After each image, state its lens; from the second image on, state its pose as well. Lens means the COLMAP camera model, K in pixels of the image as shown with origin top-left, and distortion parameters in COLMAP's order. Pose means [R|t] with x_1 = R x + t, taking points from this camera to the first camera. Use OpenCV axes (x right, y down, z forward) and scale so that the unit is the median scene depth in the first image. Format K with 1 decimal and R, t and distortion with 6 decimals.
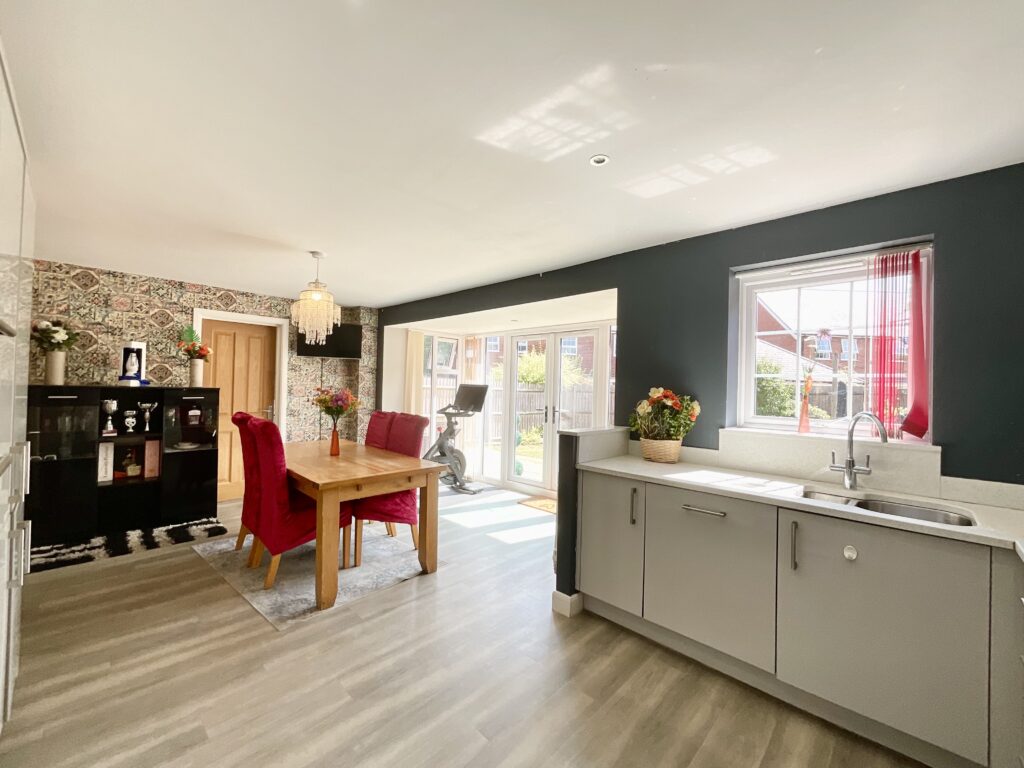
lens RADIAL K [[417.2, 0, 511.8], [0, 417.2, 382.6], [0, 0, 1]] dist [0.000396, 0.000598]
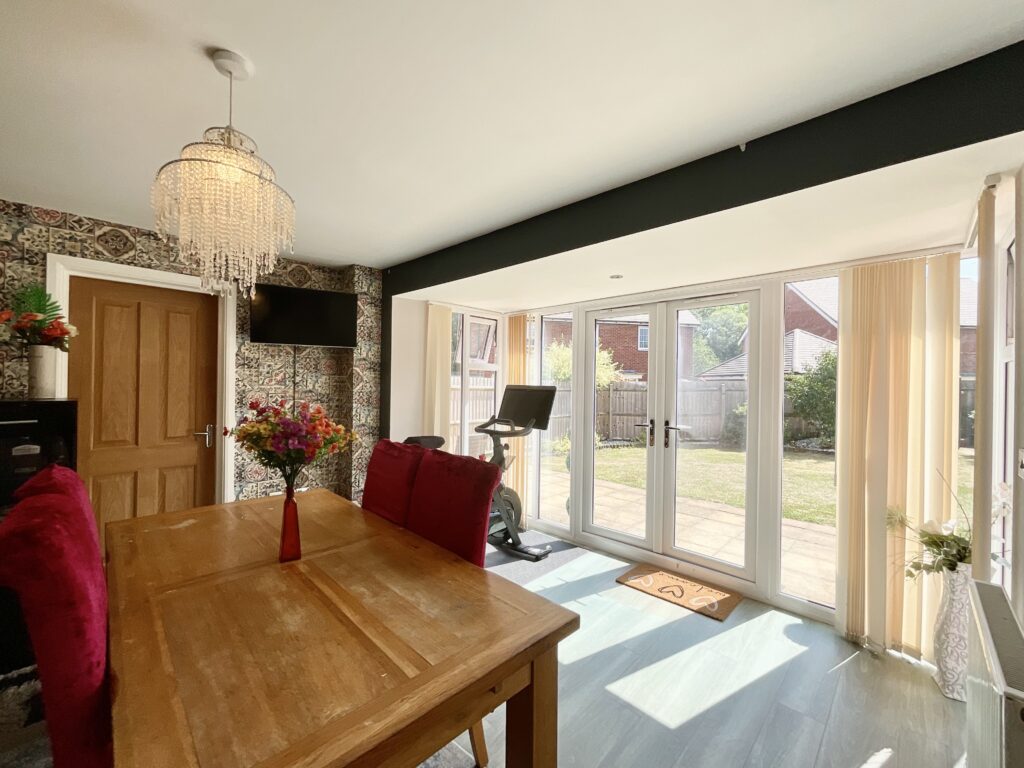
lens RADIAL K [[417.2, 0, 513.5], [0, 417.2, 383.5], [0, 0, 1]] dist [0.000396, 0.000598]
pose [[0.999949, -0.009892, -0.001776, -0.125906], [0.009909, 0.999904, 0.009659, -0.006040], [0.001681, -0.009676, 0.999952, 0.378141]]
